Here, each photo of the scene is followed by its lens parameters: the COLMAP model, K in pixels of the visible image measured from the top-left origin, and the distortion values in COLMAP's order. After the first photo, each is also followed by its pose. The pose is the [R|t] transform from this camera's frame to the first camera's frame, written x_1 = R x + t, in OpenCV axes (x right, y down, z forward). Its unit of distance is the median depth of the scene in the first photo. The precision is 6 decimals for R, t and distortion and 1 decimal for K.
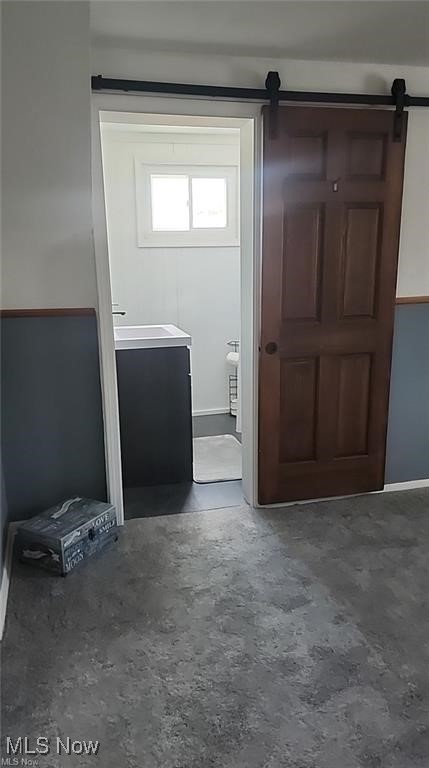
lens RADIAL K [[569.0, 0, 212.6], [0, 569.0, 389.0], [0, 0, 1]] dist [0.068388, -0.091379]
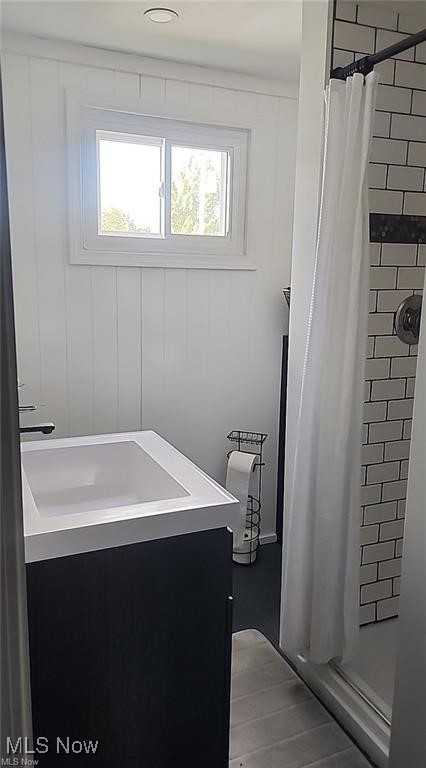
lens RADIAL K [[569.0, 0, 213.4], [0, 569.0, 378.8], [0, 0, 1]] dist [0.068388, -0.091379]
pose [[0.987286, 0.002917, 0.158929, -0.082882], [0.007964, 0.997668, -0.067783, -0.105059], [-0.158757, 0.068187, 0.984960, 0.462060]]
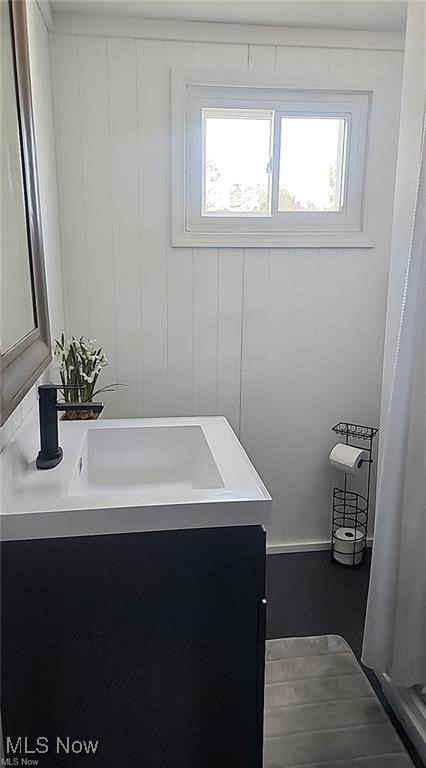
lens RADIAL K [[569.0, 0, 206.3], [0, 569.0, 381.7], [0, 0, 1]] dist [0.068388, -0.091379]
pose [[0.990009, 0.043889, -0.134001, -0.023009], [-0.048190, 0.998416, -0.029022, -0.108279], [0.132515, 0.035190, 0.990556, 0.479185]]
